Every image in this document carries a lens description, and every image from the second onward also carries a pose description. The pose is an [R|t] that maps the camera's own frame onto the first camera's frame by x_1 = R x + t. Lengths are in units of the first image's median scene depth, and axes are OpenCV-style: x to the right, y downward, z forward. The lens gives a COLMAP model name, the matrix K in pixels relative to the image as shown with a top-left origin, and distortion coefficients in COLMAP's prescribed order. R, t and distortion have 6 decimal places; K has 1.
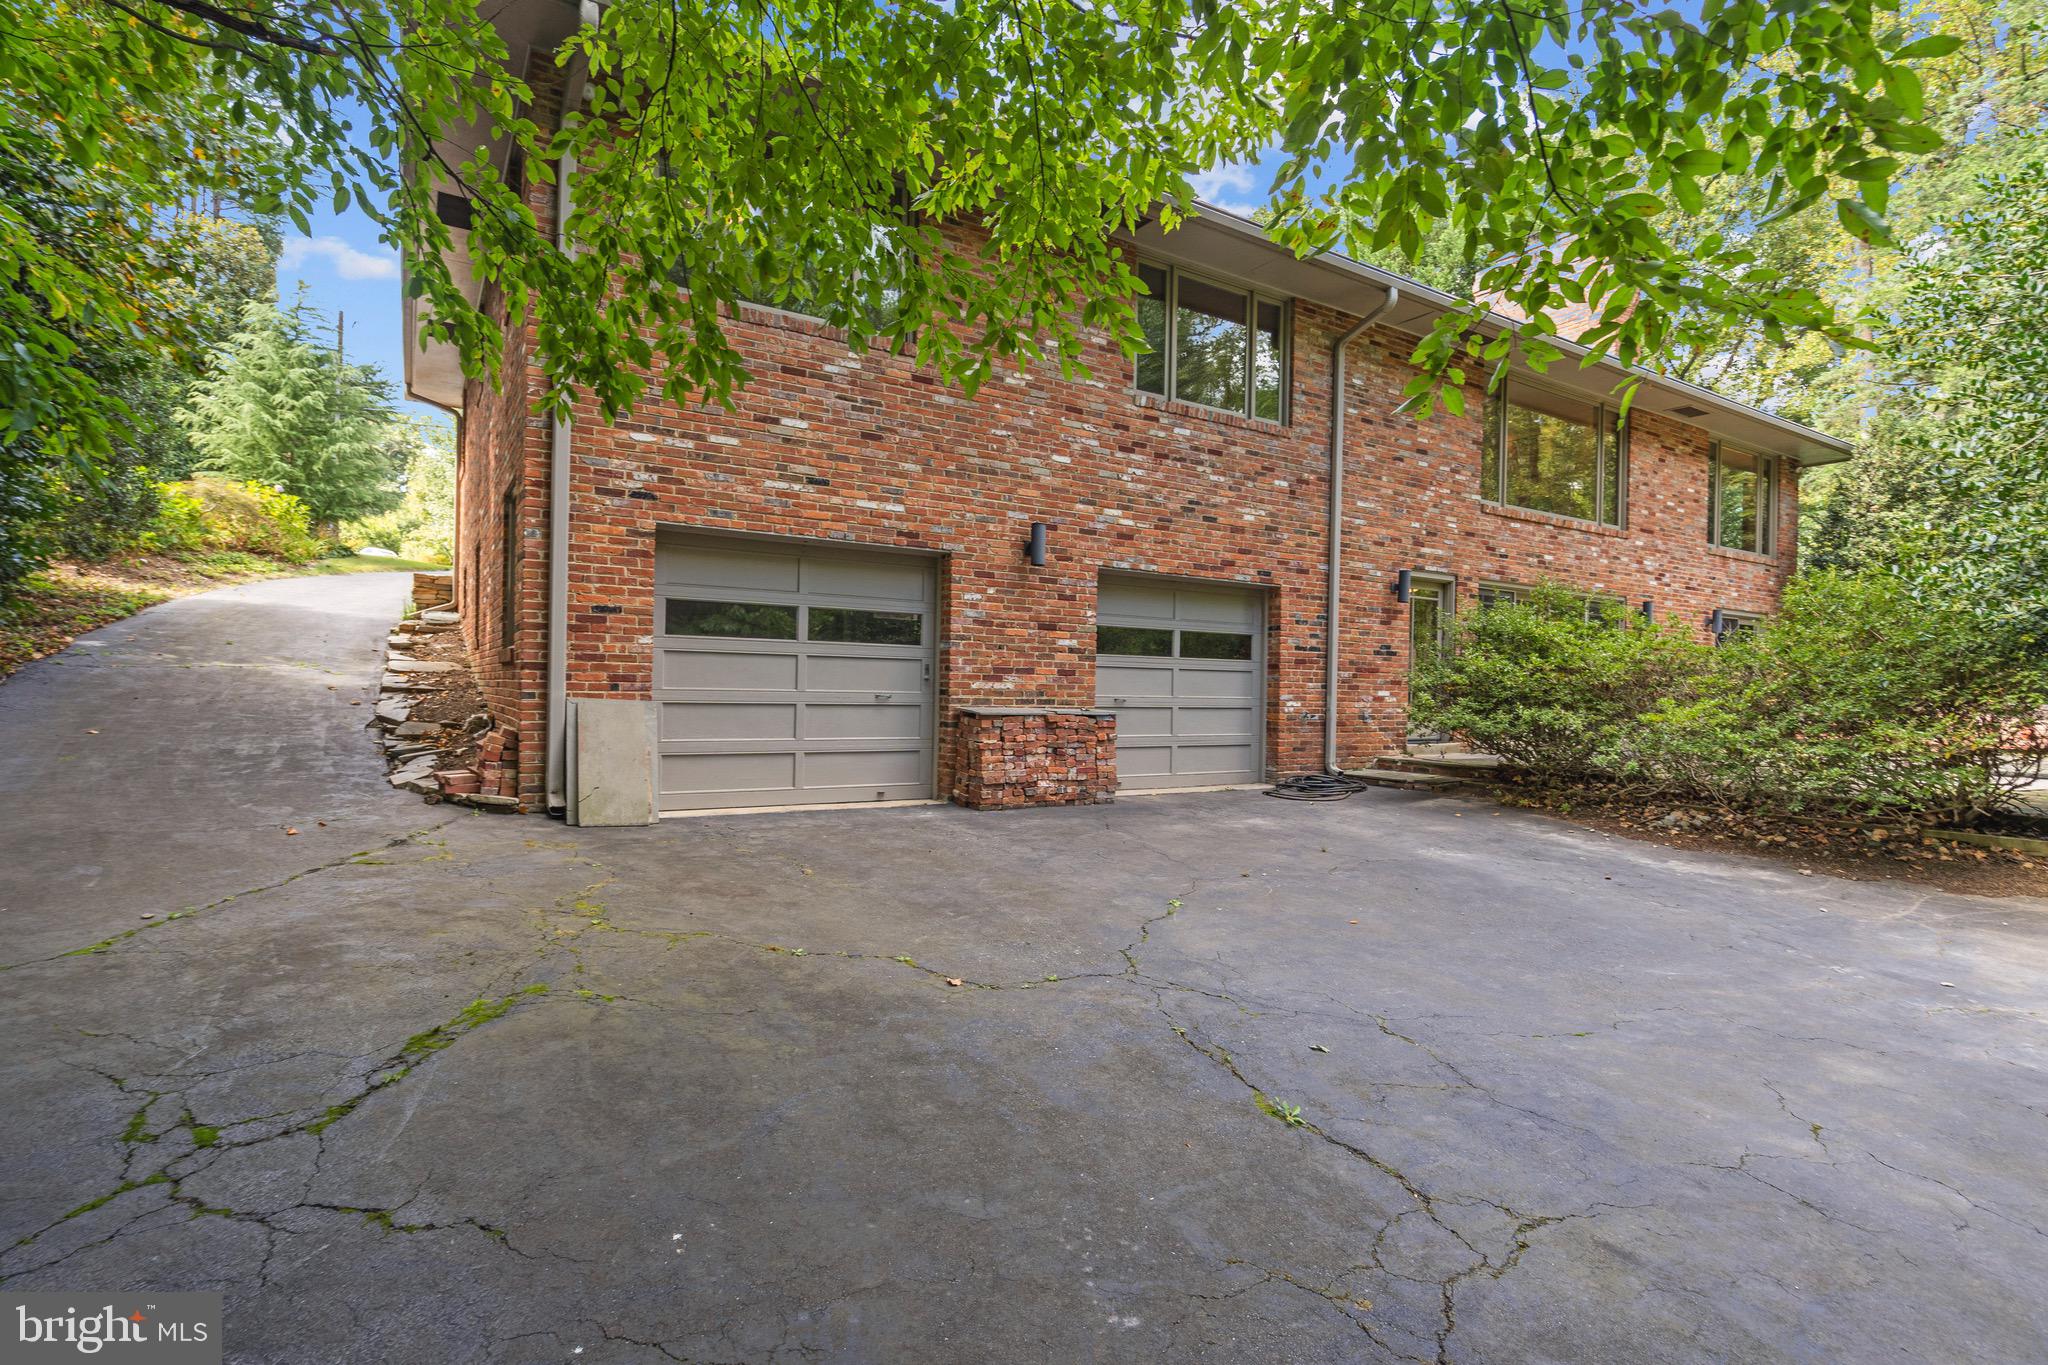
lens RADIAL K [[982.3, 0, 1024.0], [0, 982.3, 682.5], [0, 0, 1]] dist [0.000790, 0.001329]
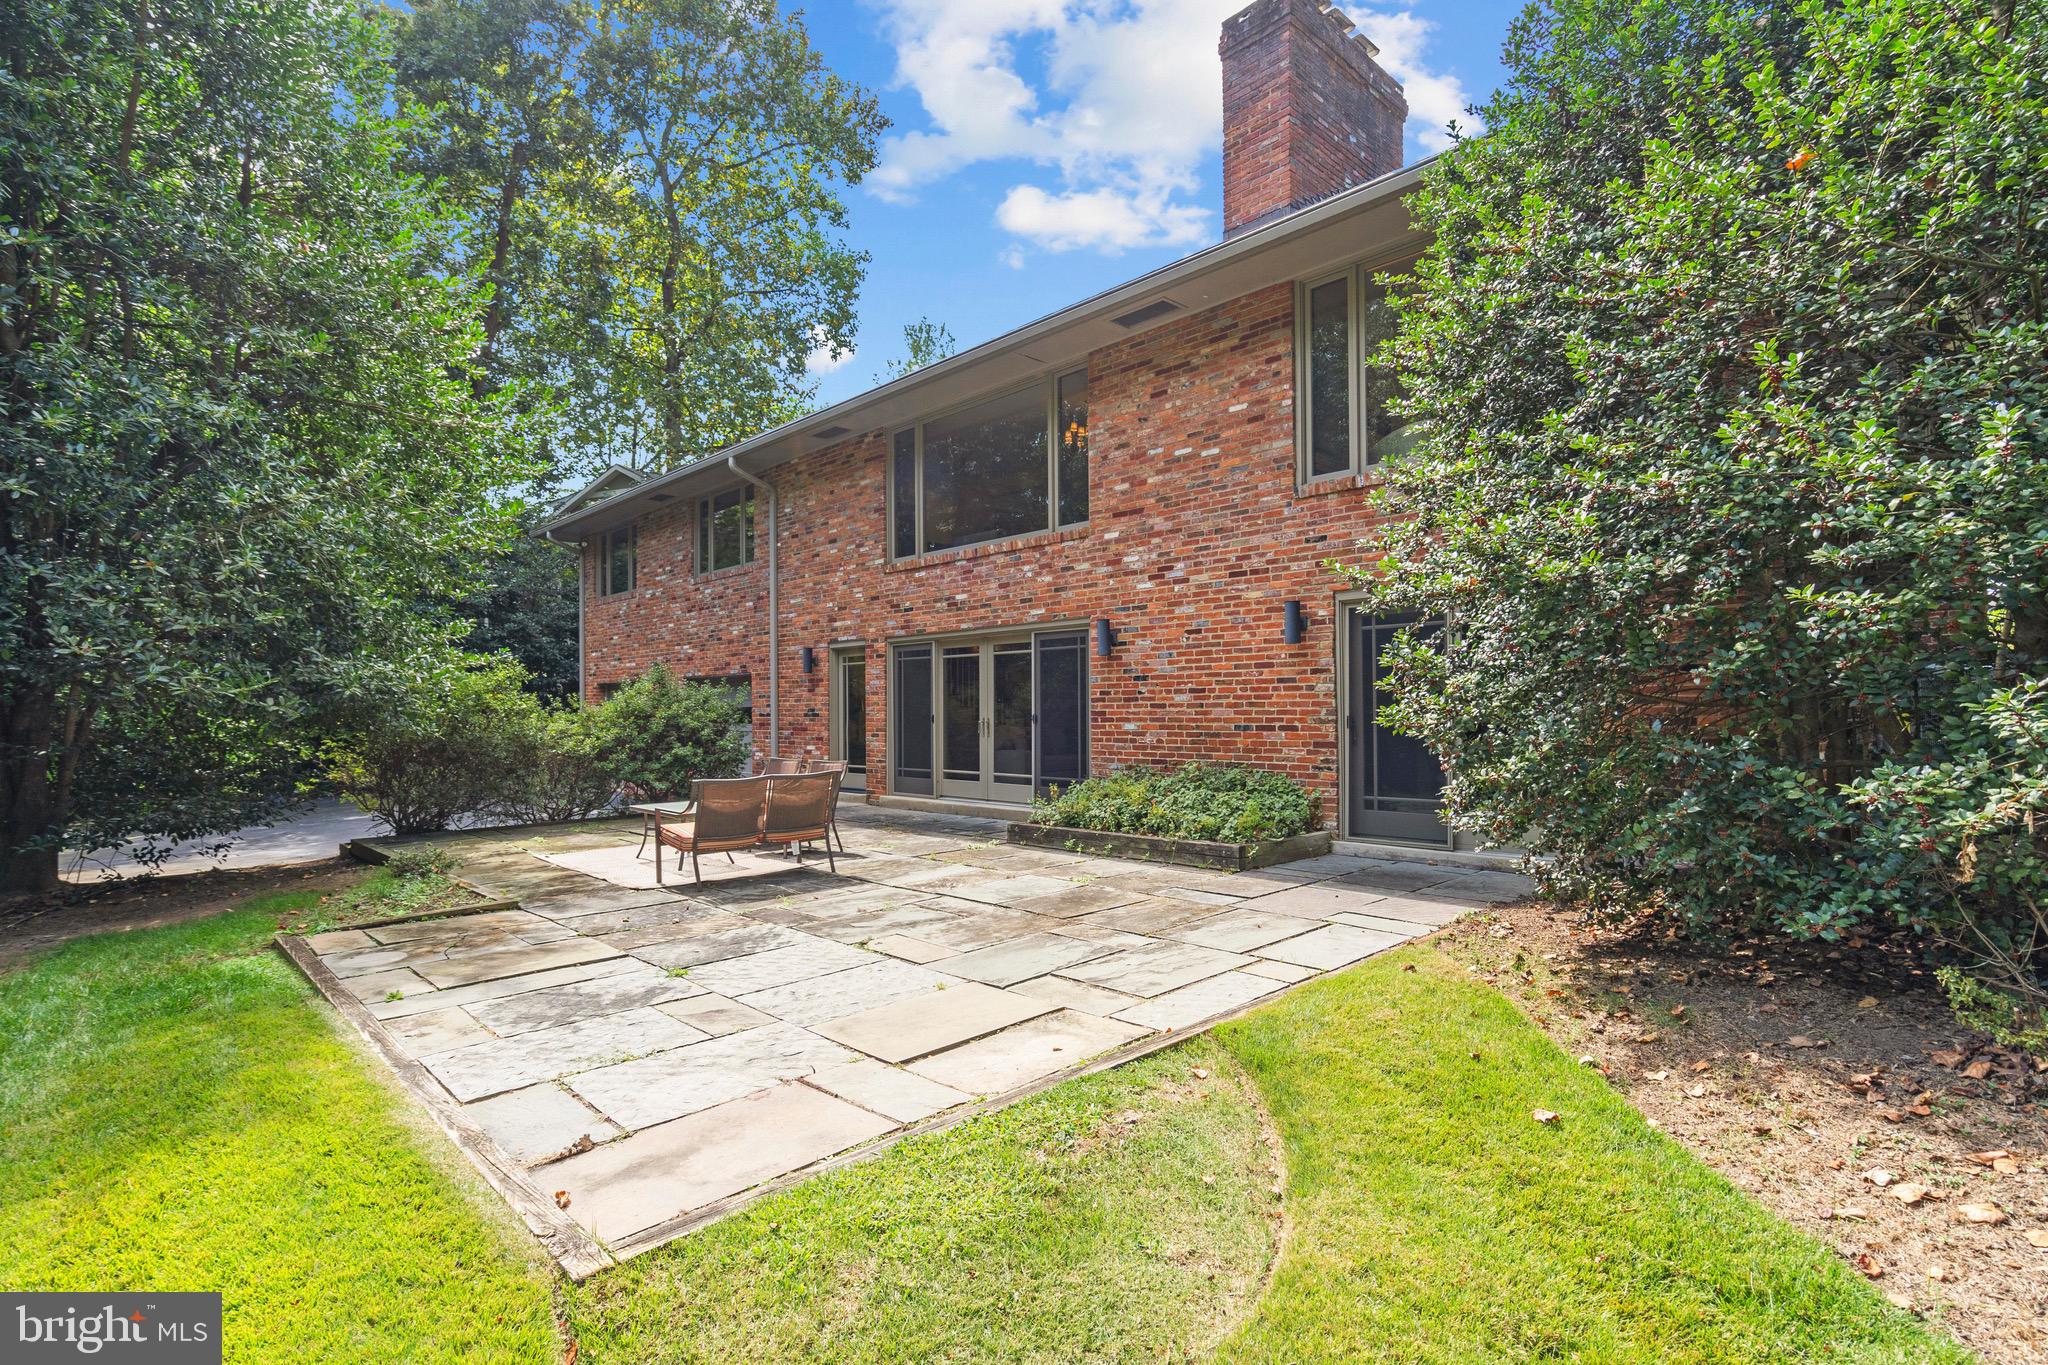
lens RADIAL K [[982.3, 0, 1024.0], [0, 982.3, 682.5], [0, 0, 1]] dist [0.000790, 0.001329]
pose [[0.206040, -0.048296, -0.977351, 2.180193], [0.019086, 0.998790, -0.045332, -0.012867], [0.978357, -0.009314, 0.206713, 1.345368]]
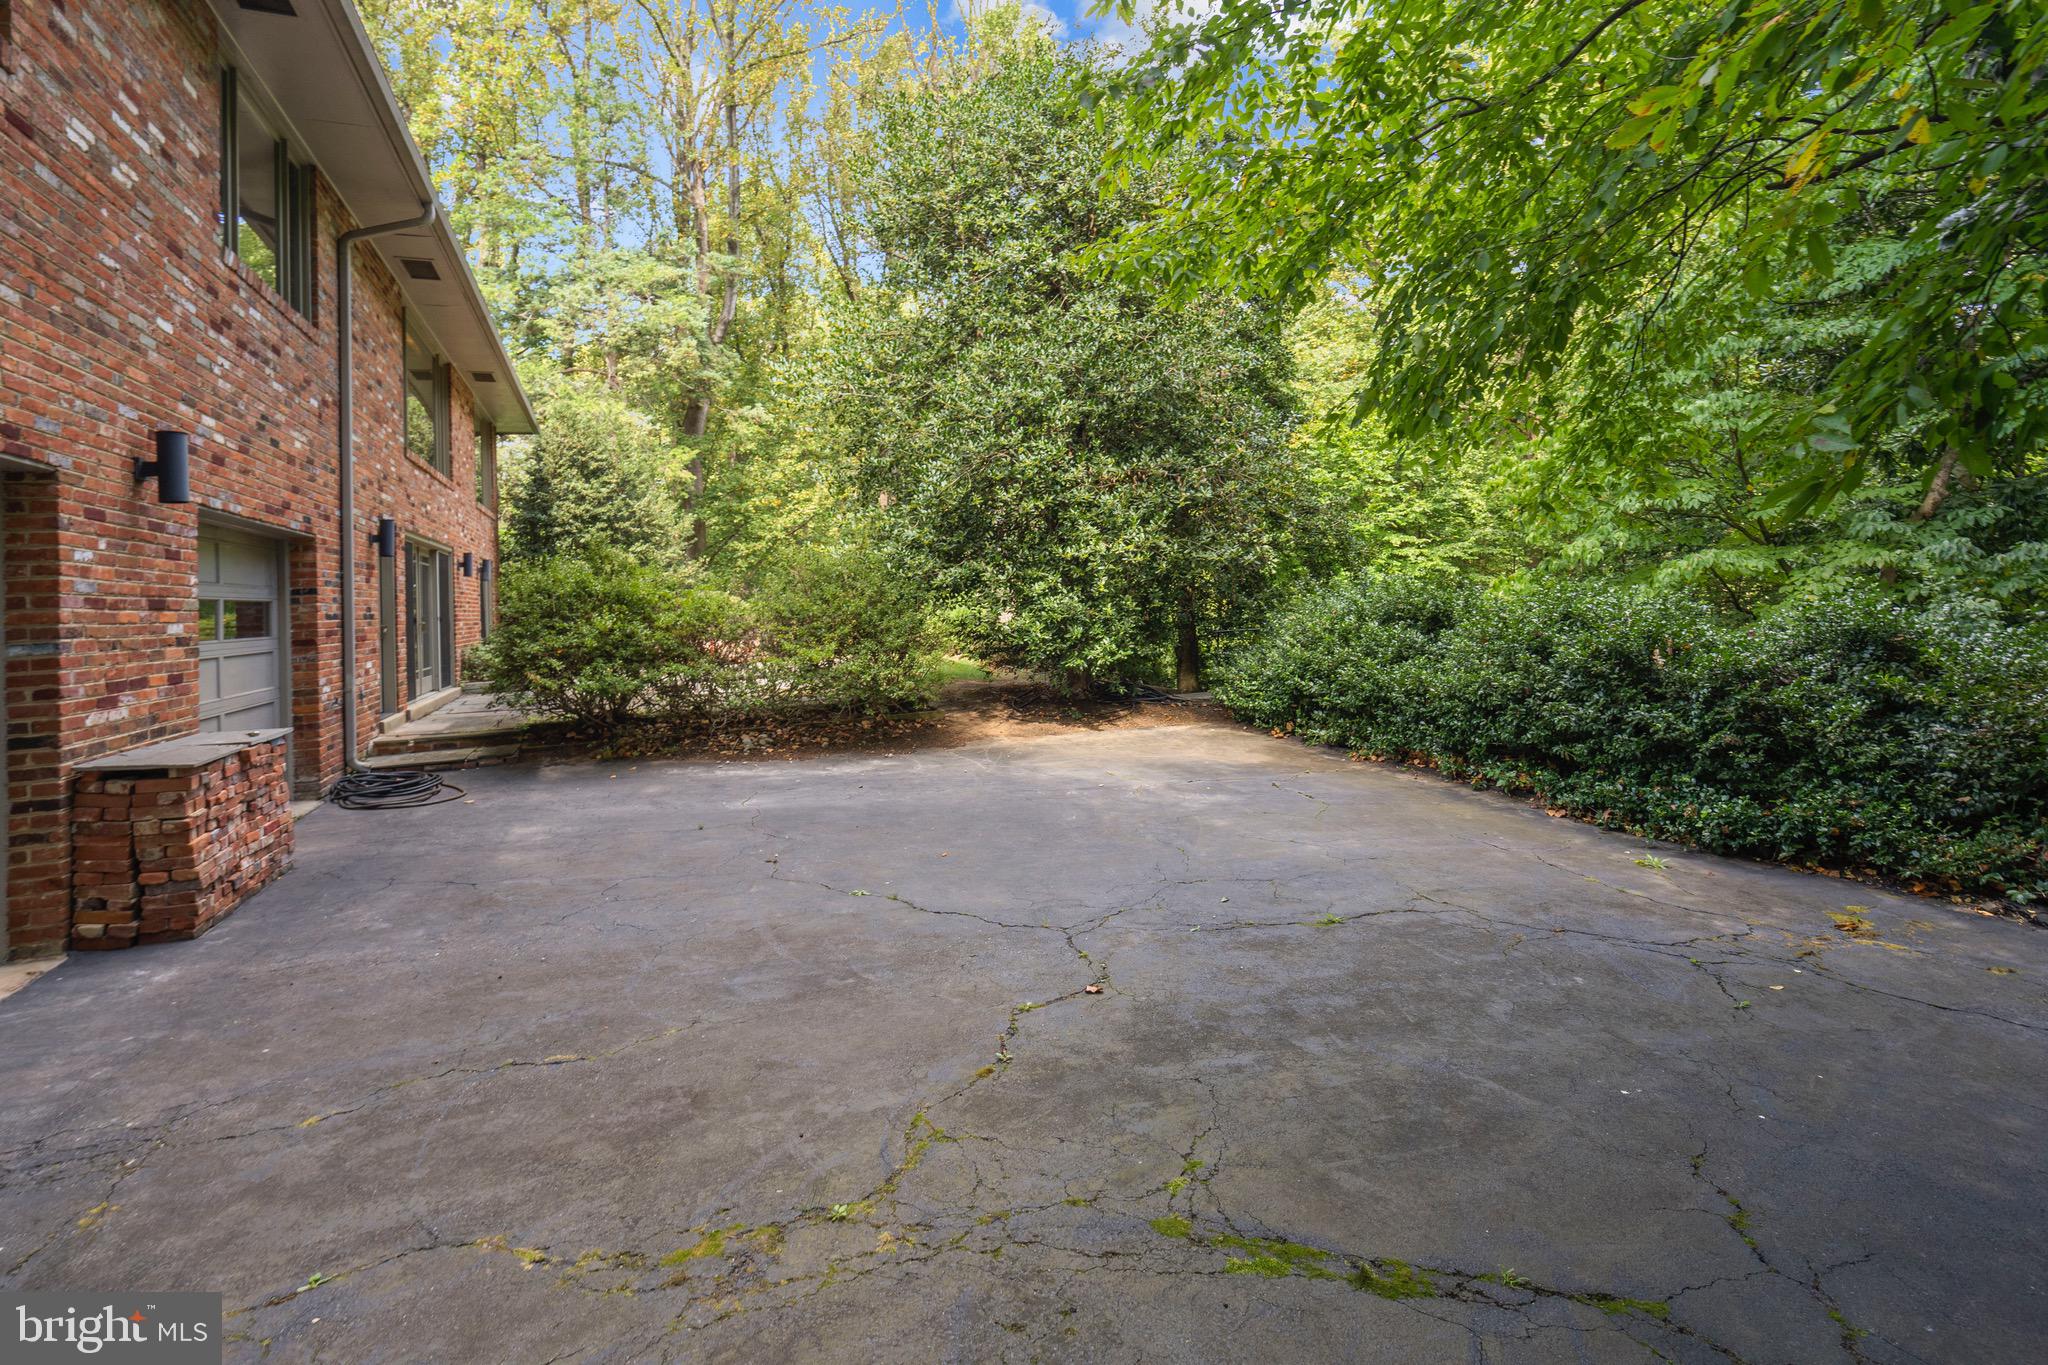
lens RADIAL K [[983.8, 0, 1015.9], [0, 983.8, 572.3], [0, 0, 1]] dist [0.000401, 0.000467]
pose [[0.184878, -0.006314, 0.982741, -0.480671], [0.047107, 0.998887, -0.002444, -0.052531], [-0.981632, 0.046746, 0.184969, 0.399184]]
